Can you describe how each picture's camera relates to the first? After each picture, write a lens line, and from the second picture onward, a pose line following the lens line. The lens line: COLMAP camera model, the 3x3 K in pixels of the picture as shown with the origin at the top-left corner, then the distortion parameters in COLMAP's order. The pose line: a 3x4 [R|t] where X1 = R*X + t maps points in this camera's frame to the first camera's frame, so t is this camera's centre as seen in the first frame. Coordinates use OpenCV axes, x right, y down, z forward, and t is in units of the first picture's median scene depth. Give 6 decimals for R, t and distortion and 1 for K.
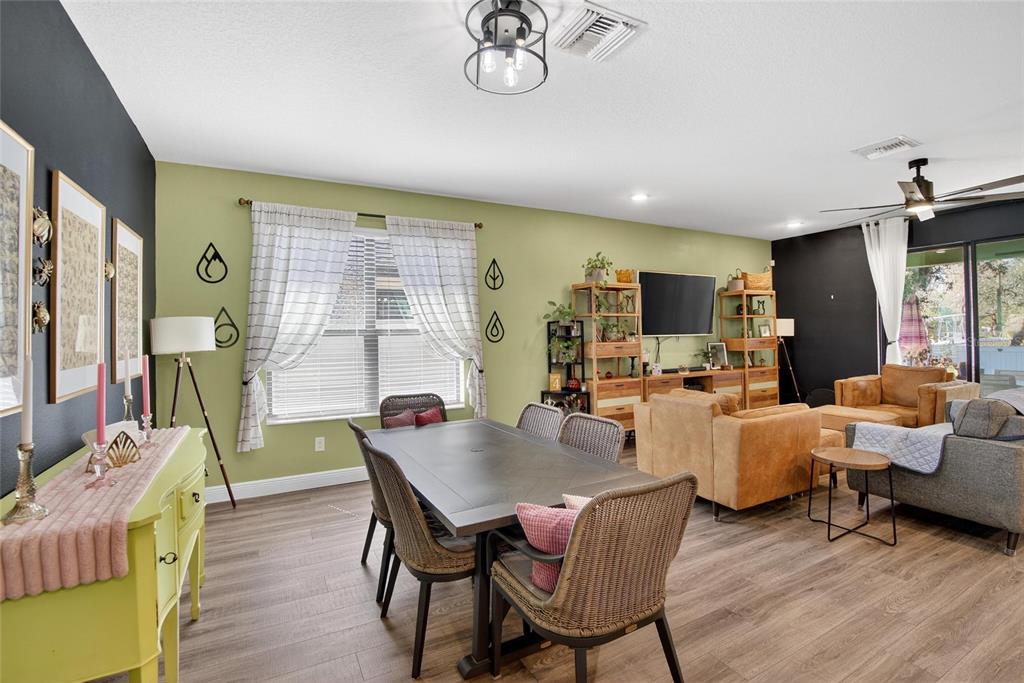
lens RADIAL K [[460.3, 0, 514.4], [0, 460.3, 324.5], [0, 0, 1]] dist [-0.036603, 0.005811]
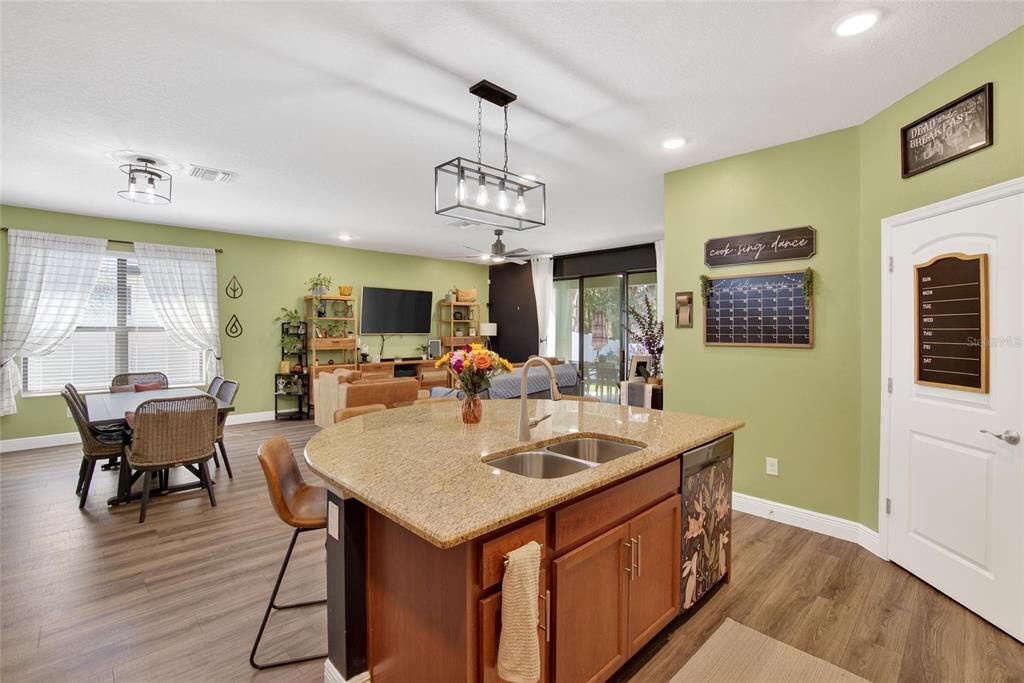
lens RADIAL K [[460.3, 0, 512.5], [0, 460.3, 324.8], [0, 0, 1]] dist [-0.036603, 0.005811]
pose [[0.960376, 0.017966, 0.278127, 0.457567], [-0.020100, 0.999786, 0.004824, -0.026390], [-0.277981, -0.010223, 0.960532, -0.623100]]
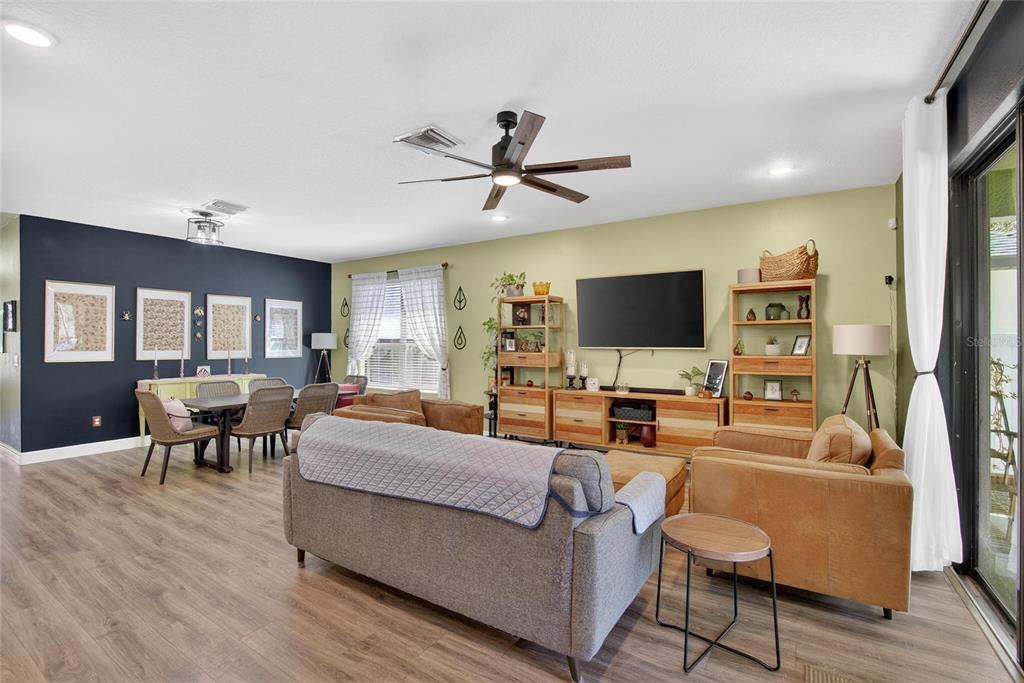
lens RADIAL K [[460.3, 0, 507.4], [0, 460.3, 342.5], [0, 0, 1]] dist [-0.036603, 0.005811]
pose [[0.486466, 0.012612, -0.873608, 1.472483], [0.004551, 0.999846, 0.016969, -0.003690], [0.873687, -0.012231, 0.486334, 0.579672]]
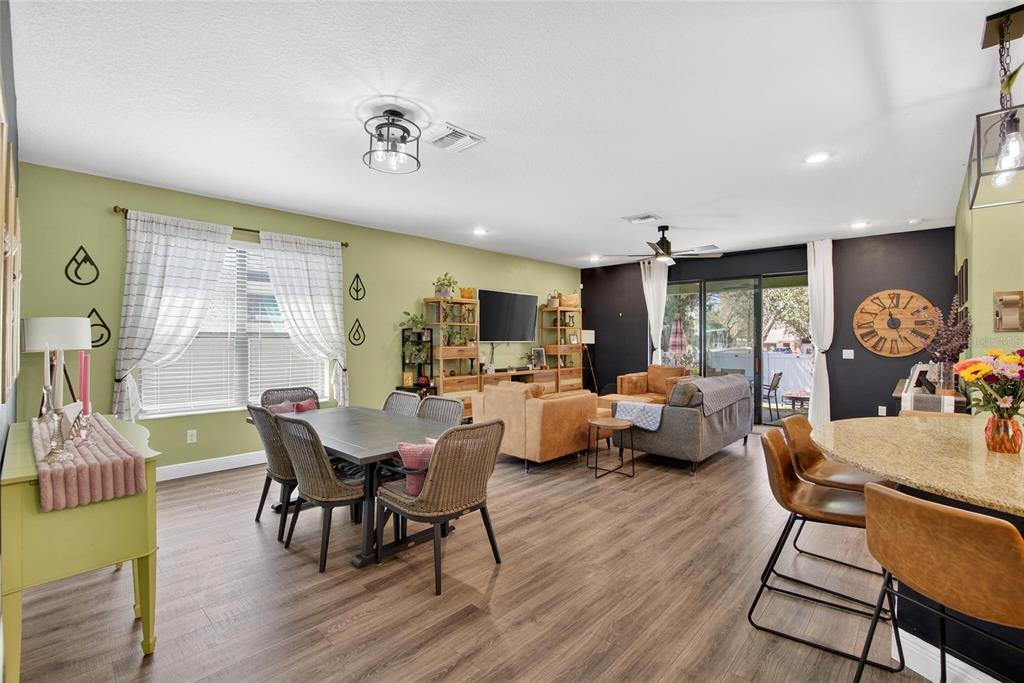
lens RADIAL K [[460.3, 0, 512.4], [0, 460.3, 333.7], [0, 0, 1]] dist [-0.036603, 0.005811]
pose [[0.944570, 0.018765, 0.327773, -0.062879], [-0.020815, 0.999780, 0.002746, -0.002832], [-0.327649, -0.009417, 0.944752, -0.275607]]
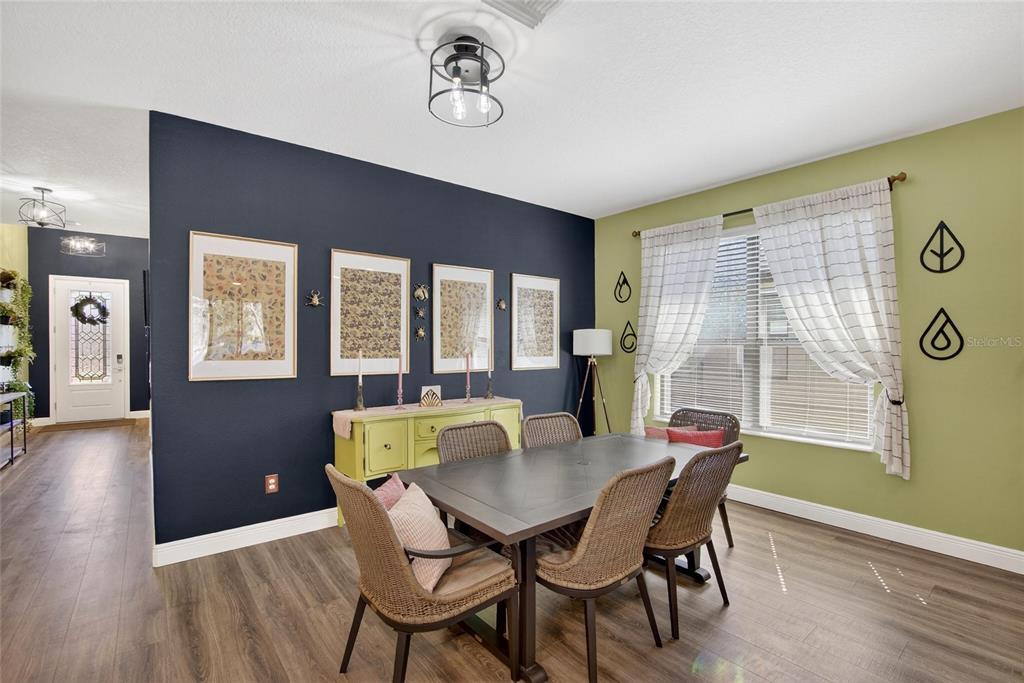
lens RADIAL K [[460.3, 0, 513.2], [0, 460.3, 347.9], [0, 0, 1]] dist [-0.036603, 0.005811]
pose [[0.190510, 0.020697, -0.981467, 0.528796], [0.009751, 0.999689, 0.022974, 0.004826], [0.981637, -0.013947, 0.190249, 0.411993]]
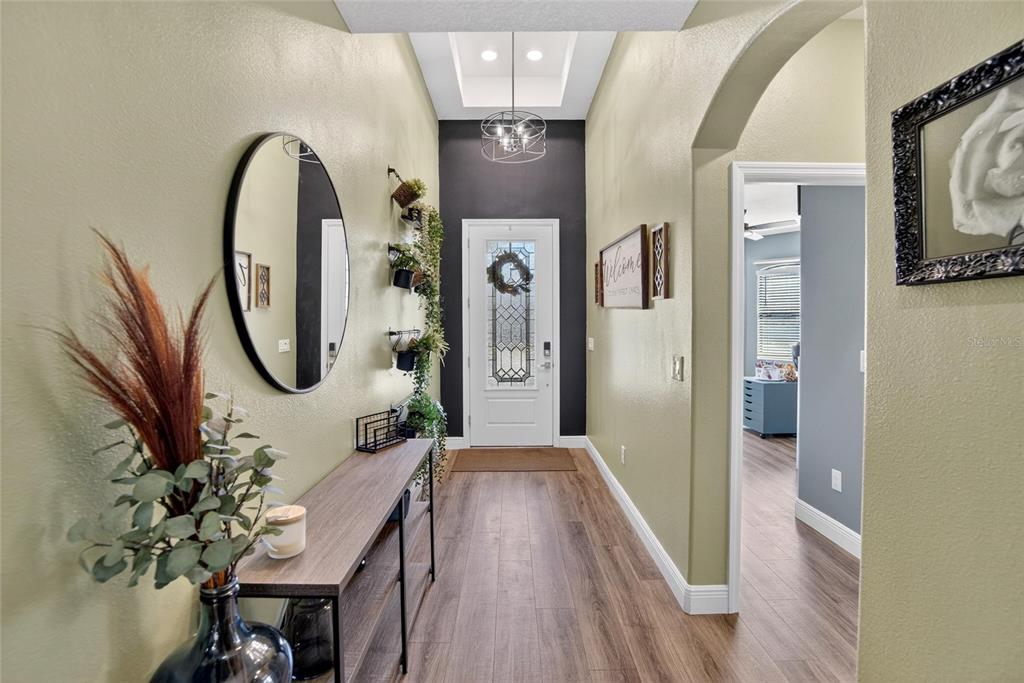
lens RADIAL K [[460.3, 0, 513.8], [0, 460.3, 342.4], [0, 0, 1]] dist [-0.036603, 0.005811]
pose [[-0.467840, 0.053534, -0.882190, 0.478053], [0.029451, 0.998554, 0.044977, 0.004829], [0.883322, -0.004939, -0.468740, 0.374982]]
